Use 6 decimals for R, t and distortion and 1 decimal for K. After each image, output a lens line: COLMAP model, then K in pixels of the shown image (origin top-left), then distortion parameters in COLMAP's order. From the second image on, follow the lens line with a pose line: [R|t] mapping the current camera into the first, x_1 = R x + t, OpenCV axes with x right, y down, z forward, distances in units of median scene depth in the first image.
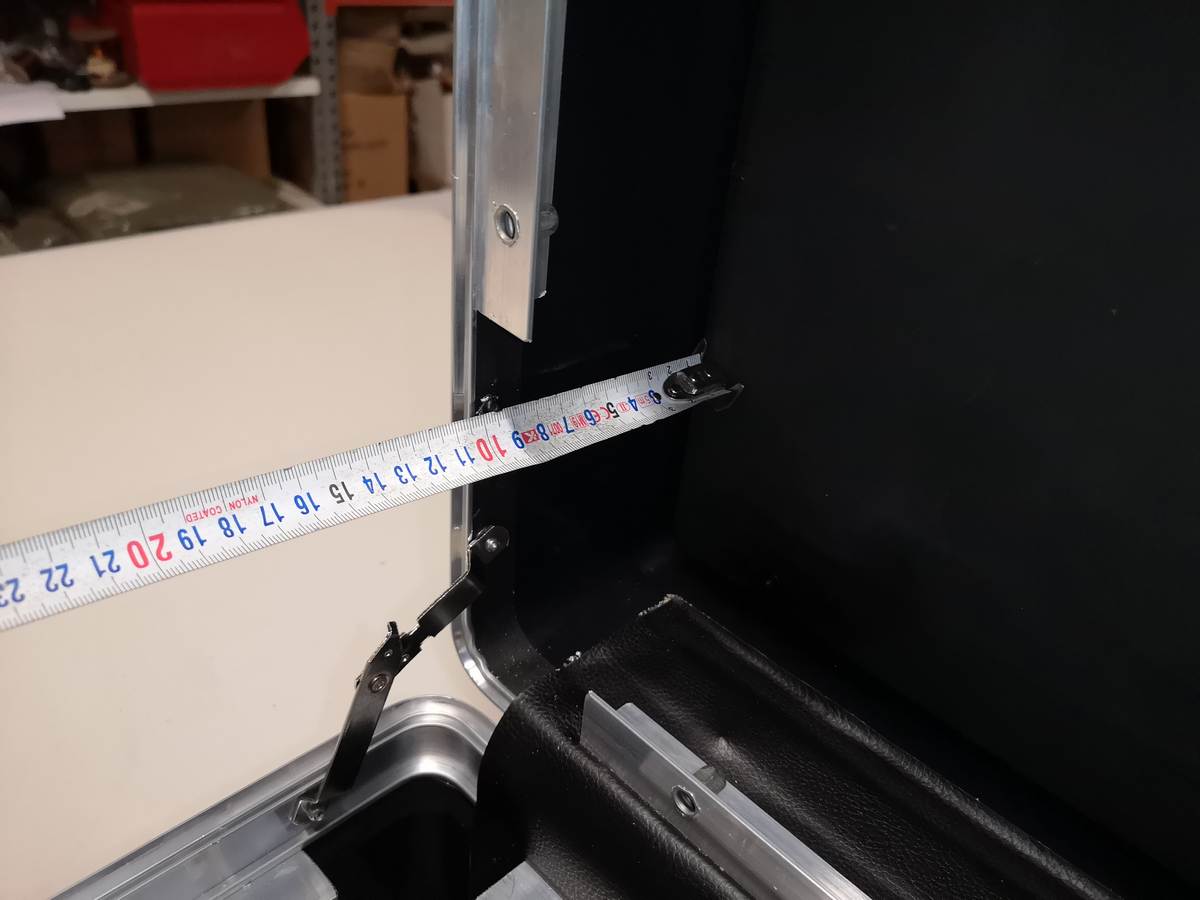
lens RADIAL K [[945.1, 0, 600.0], [0, 945.1, 450.0], [0, 0, 1]] dist [0.057807, -0.064310]
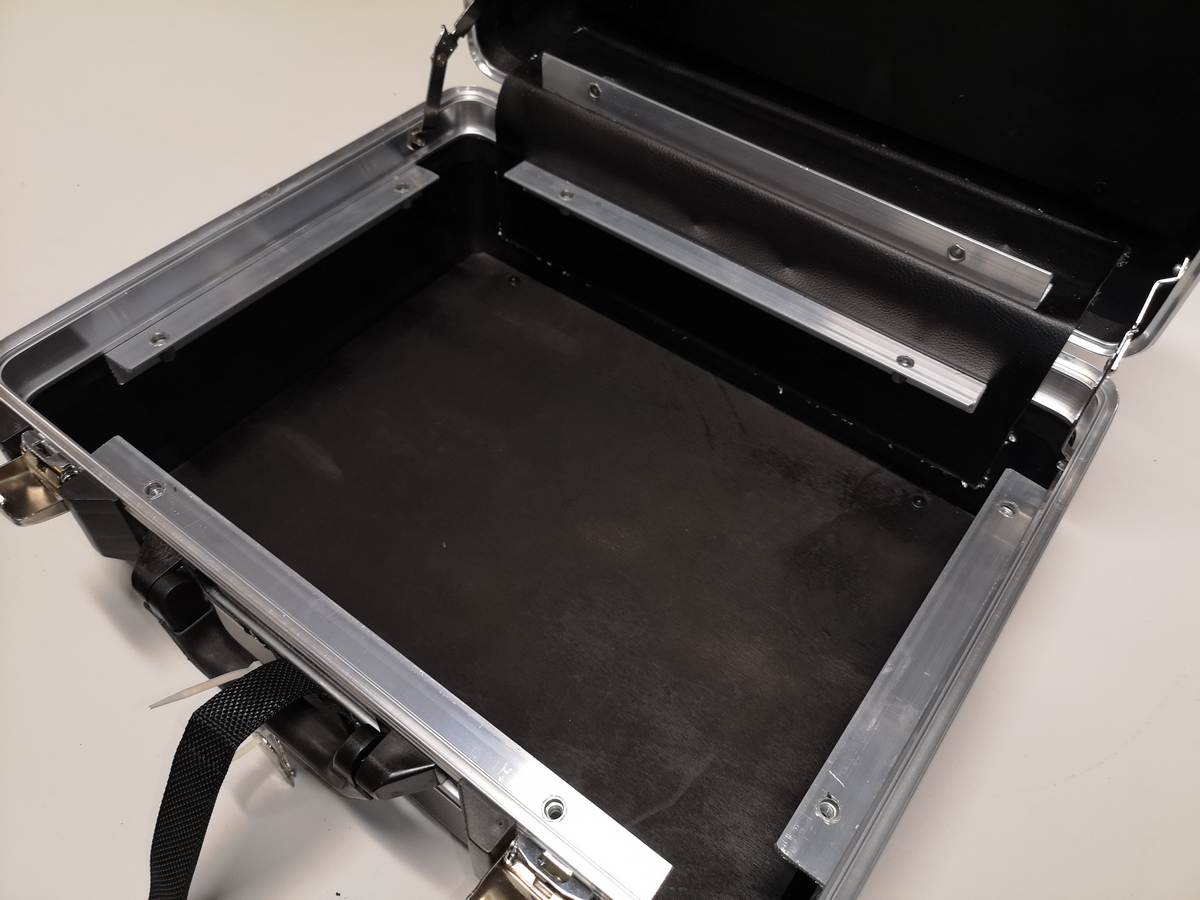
lens RADIAL K [[945.1, 0, 600.0], [0, 945.1, 450.0], [0, 0, 1]] dist [0.057807, -0.064310]
pose [[0.989430, -0.141965, 0.029574, -0.065619], [0.124823, 0.937581, 0.324594, 0.364125], [-0.073809, -0.317472, 0.945391, -1.114145]]
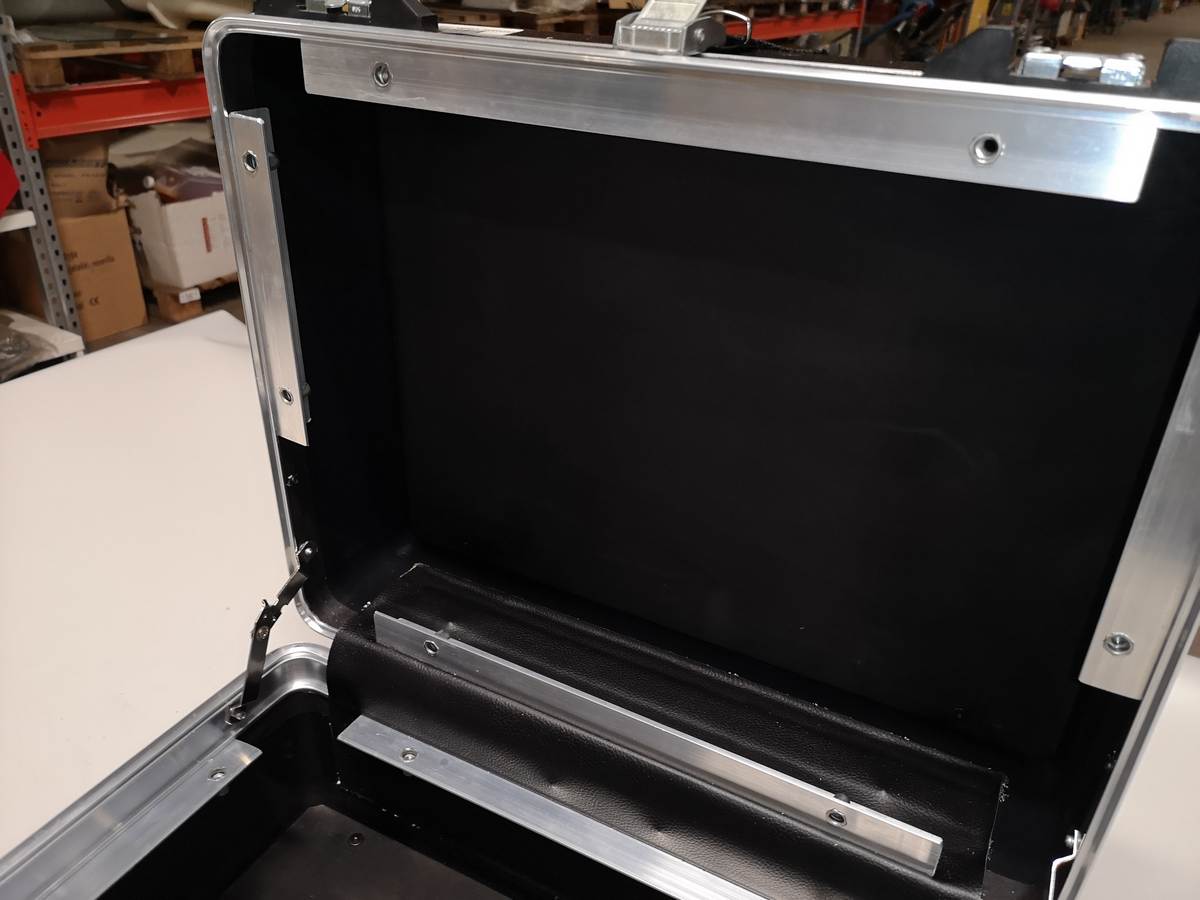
lens RADIAL K [[945.1, 0, 600.0], [0, 945.1, 450.0], [0, 0, 1]] dist [0.057807, -0.064310]
pose [[0.954175, -0.201548, 0.221198, 0.059287], [0.210112, 0.977552, -0.015643, 0.049634], [-0.213080, 0.061402, 0.975103, -0.935011]]
